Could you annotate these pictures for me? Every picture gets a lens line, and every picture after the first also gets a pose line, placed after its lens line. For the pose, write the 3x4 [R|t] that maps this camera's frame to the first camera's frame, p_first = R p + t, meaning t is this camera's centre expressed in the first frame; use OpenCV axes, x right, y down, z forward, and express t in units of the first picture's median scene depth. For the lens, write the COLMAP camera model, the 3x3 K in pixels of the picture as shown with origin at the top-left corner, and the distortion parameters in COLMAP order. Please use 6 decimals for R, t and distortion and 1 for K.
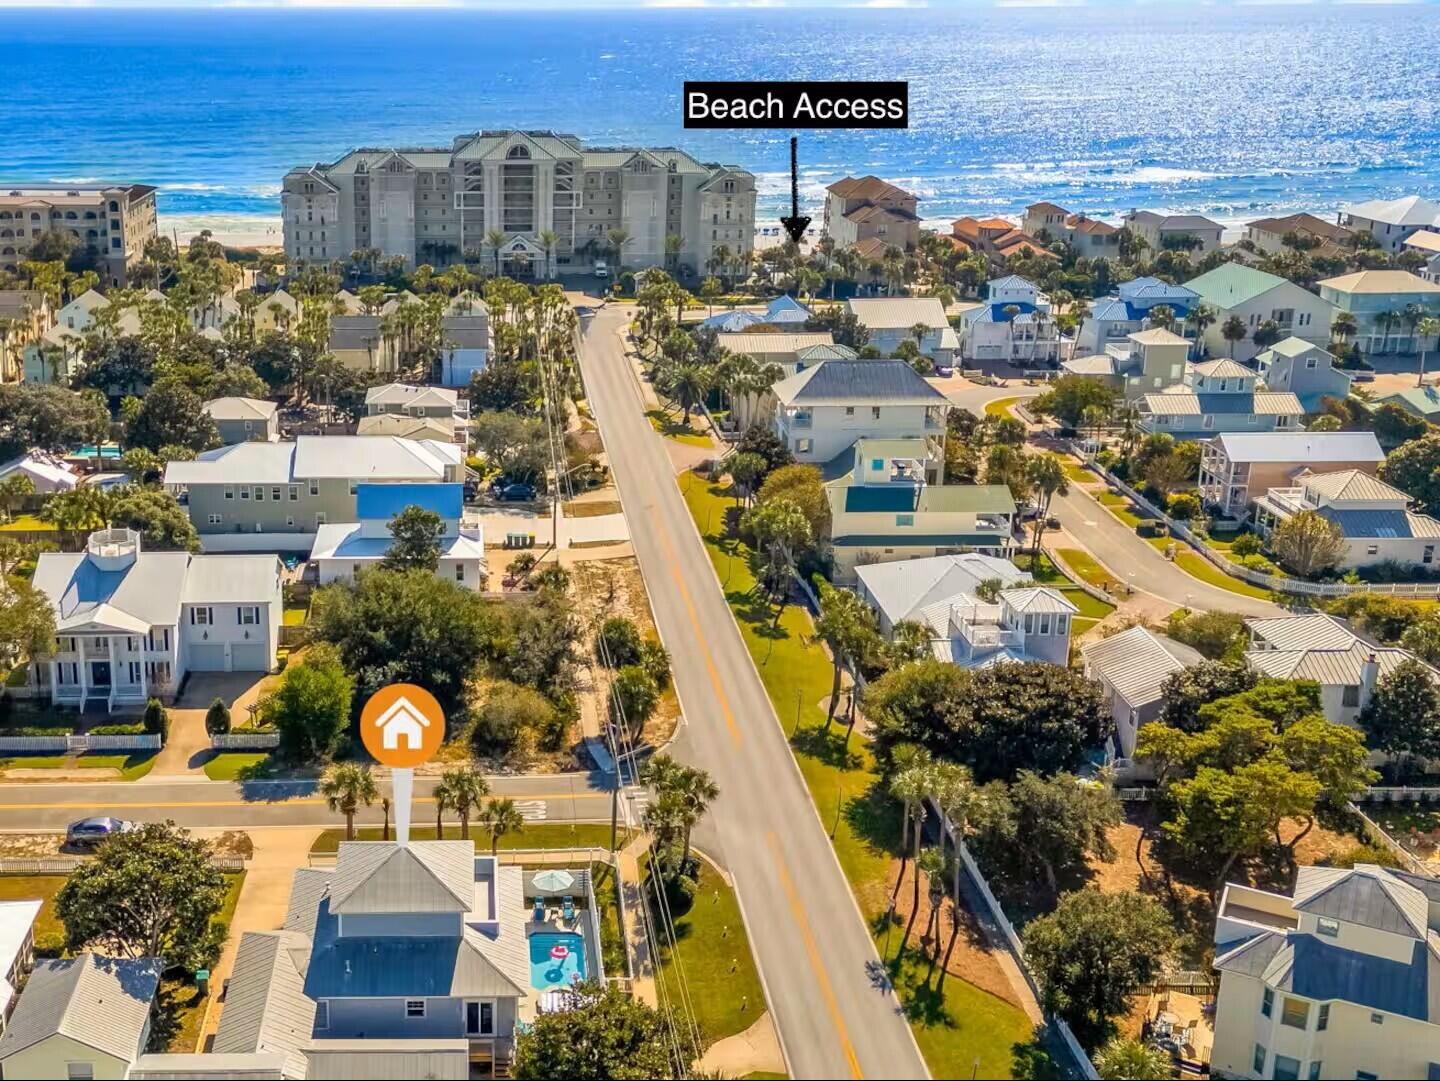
lens RADIAL K [[1498.7, 0, 720.0], [0, 1498.7, 540.5], [0, 0, 1]] dist [0.055121, 0.000135]
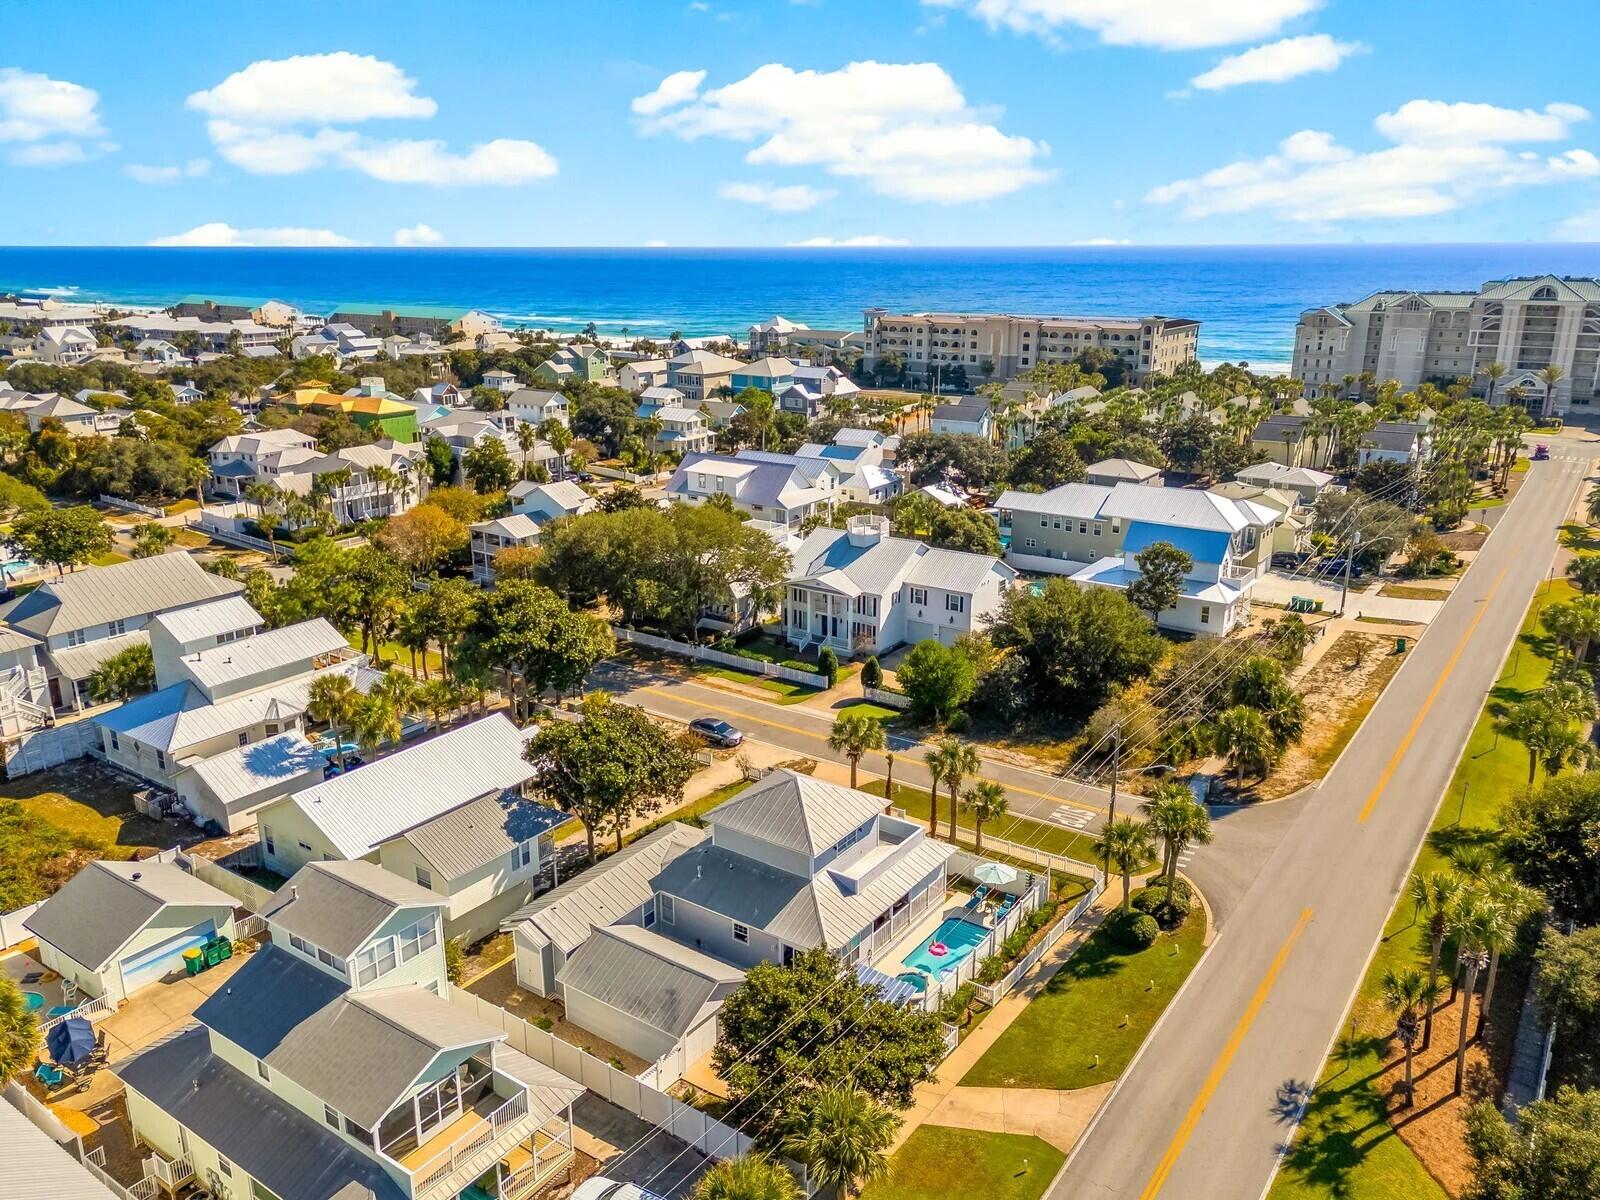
lens RADIAL K [[1229.5, 0, 800.0], [0, 1229.5, 600.0], [0, 0, 1]] dist [0.091550, -0.094323]
pose [[0.796632, 0.160584, -0.582743, 0.143463], [-0.165423, 0.985180, 0.045343, 0.025444], [0.581388, 0.060278, 0.811390, 0.178146]]
